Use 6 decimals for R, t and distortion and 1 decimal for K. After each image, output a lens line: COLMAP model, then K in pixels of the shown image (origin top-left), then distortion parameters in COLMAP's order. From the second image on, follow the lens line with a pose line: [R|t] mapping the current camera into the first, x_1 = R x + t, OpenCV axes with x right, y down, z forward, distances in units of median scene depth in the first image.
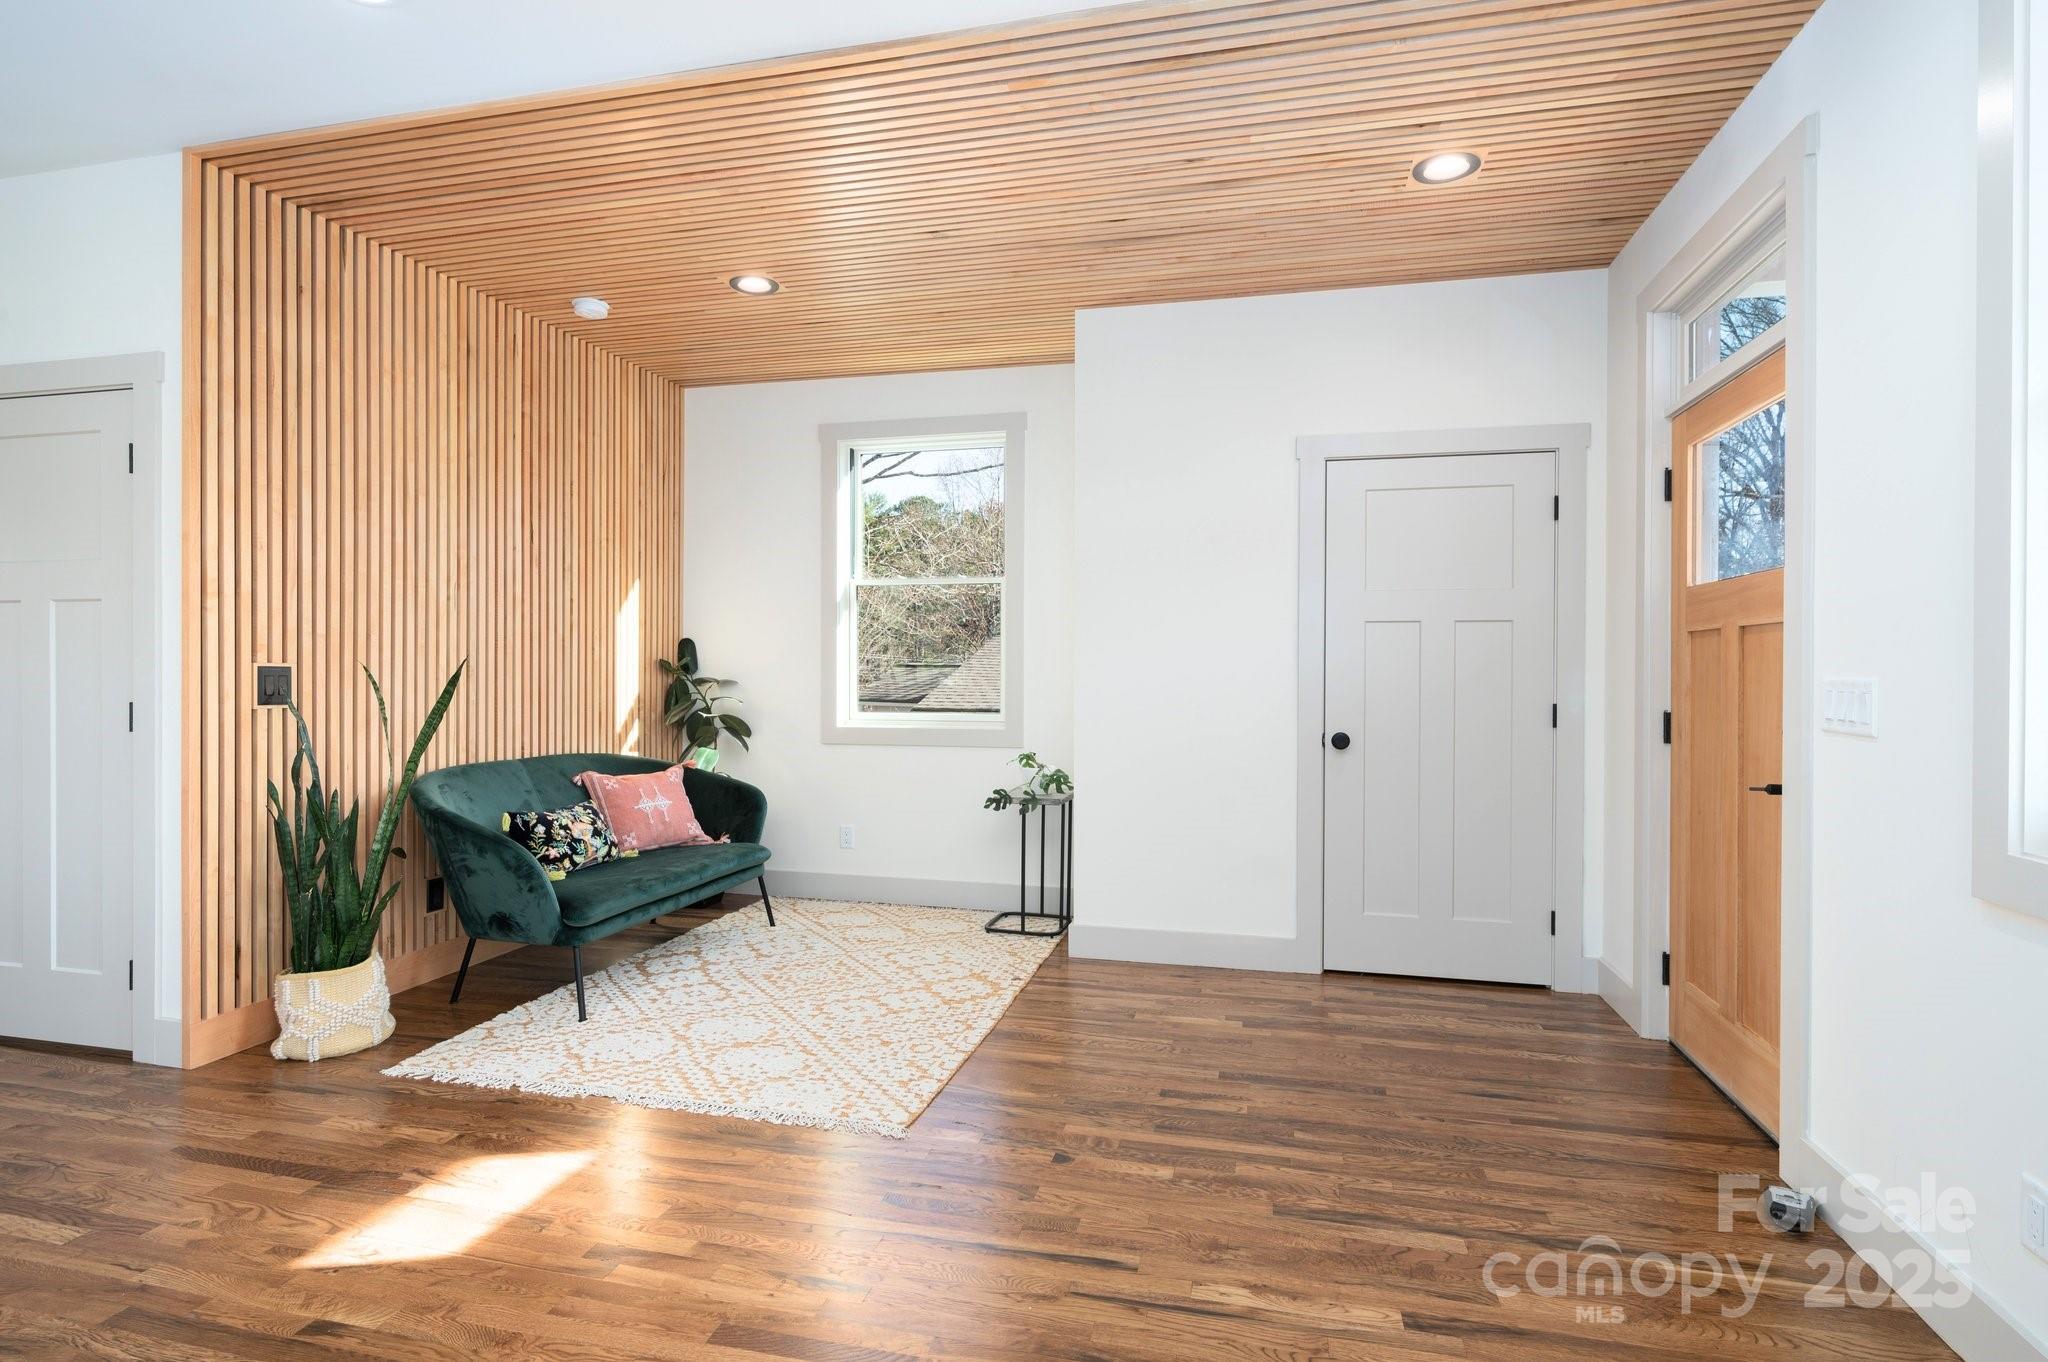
lens RADIAL K [[1009.6, 0, 1024.0], [0, 1009.6, 681.0], [0, 0, 1]] dist [-0.001549, -0.000467]
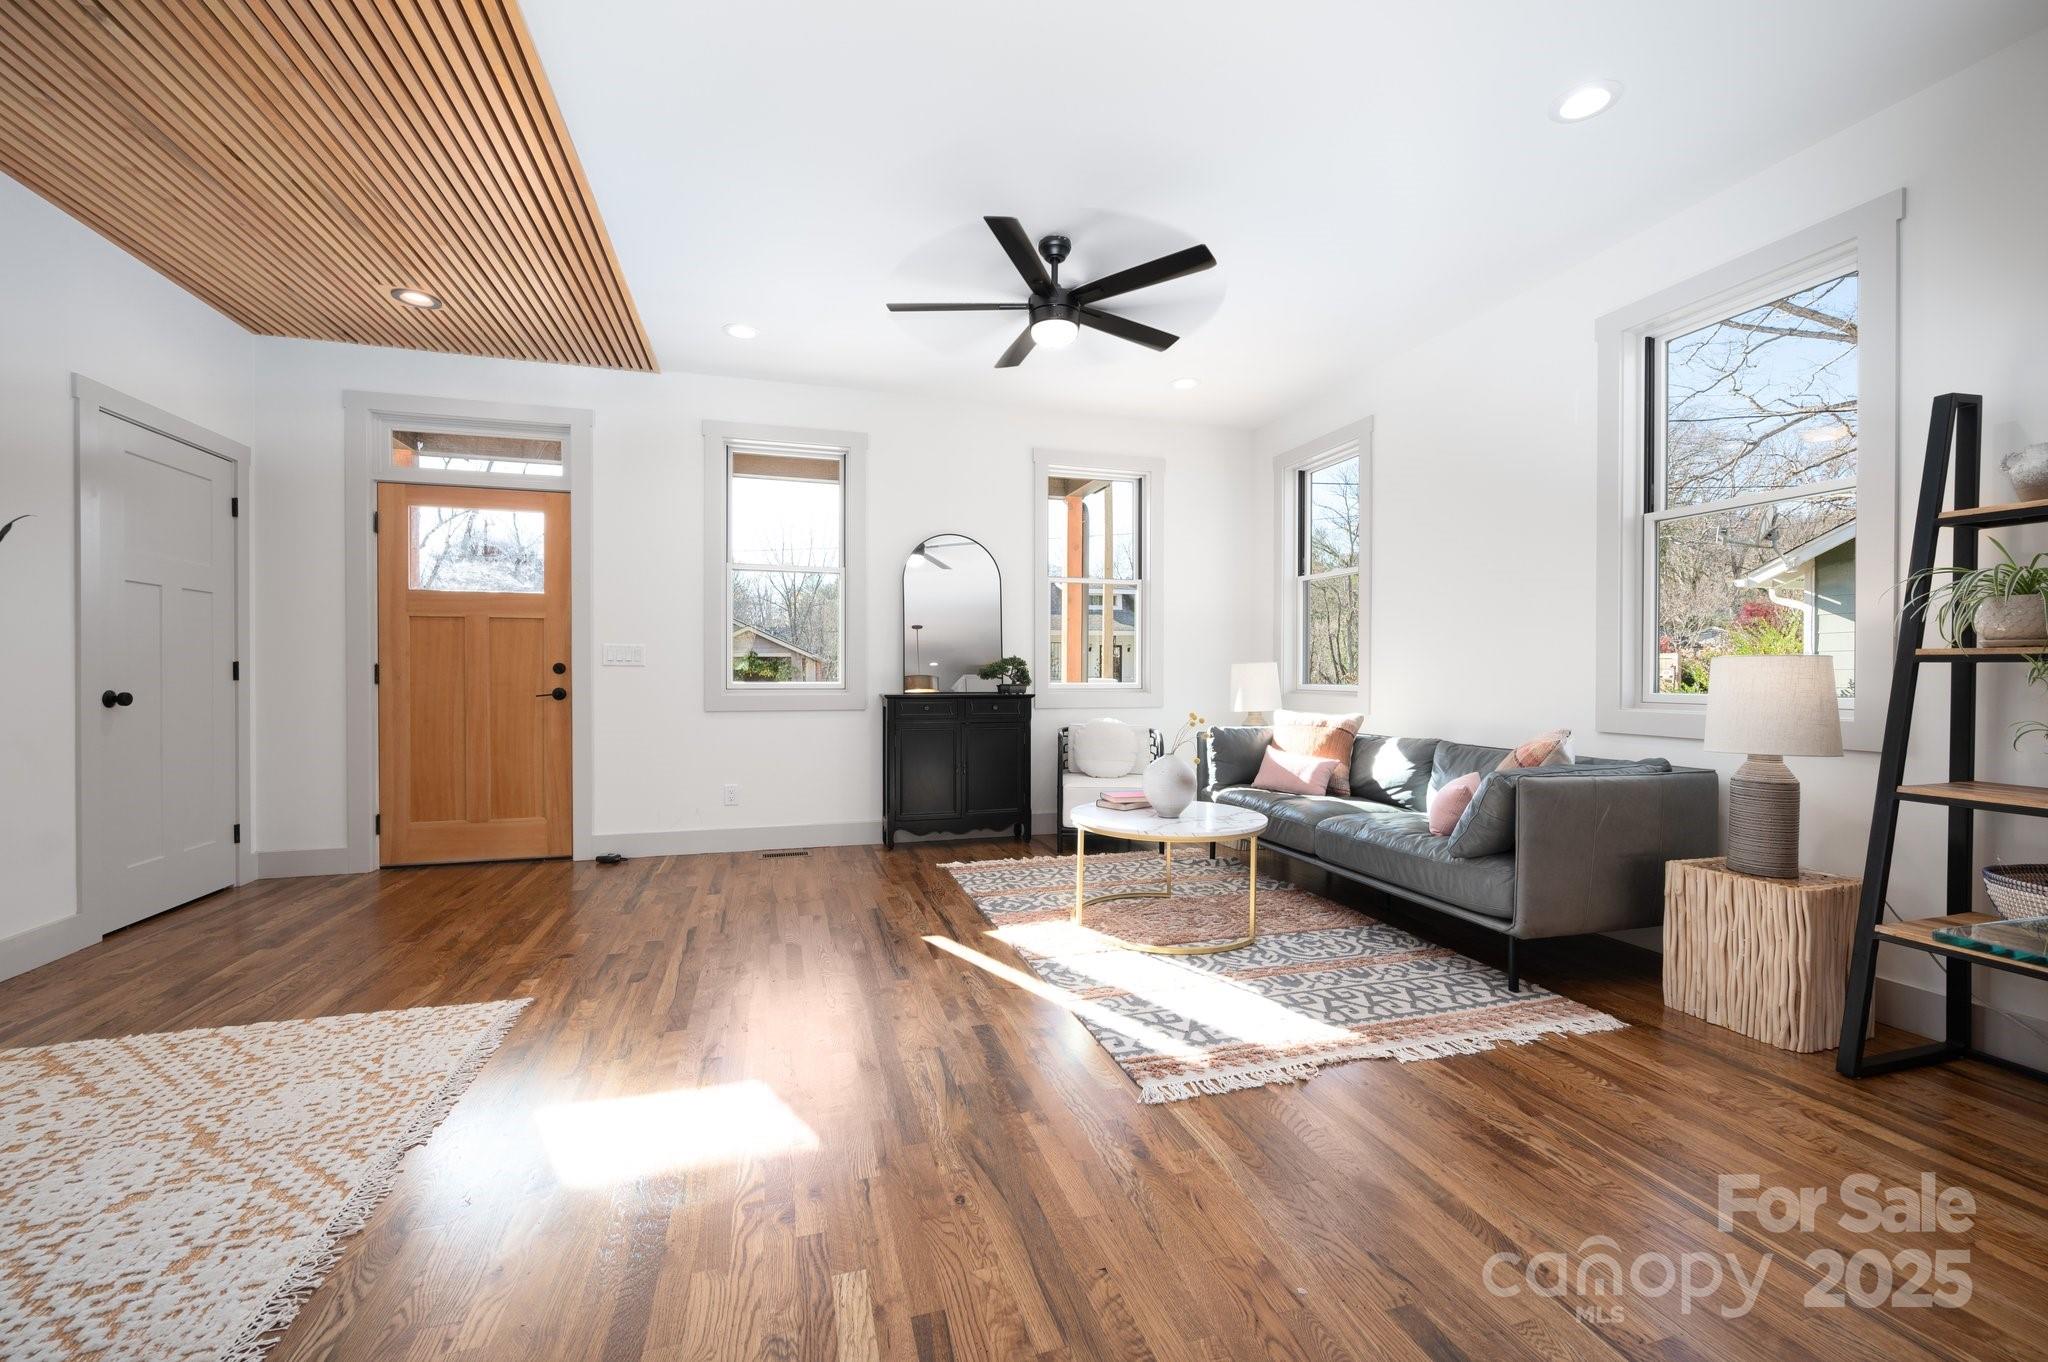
lens RADIAL K [[811.8, 0, 1024.0], [0, 811.8, 681.0], [0, 0, 1]] dist [0.001492, 0.000077]
pose [[-0.504588, -0.013355, 0.863257, -1.103647], [0.003964, 0.999834, 0.017785, 0.041881], [-0.863351, 0.012396, -0.504451, 0.844835]]
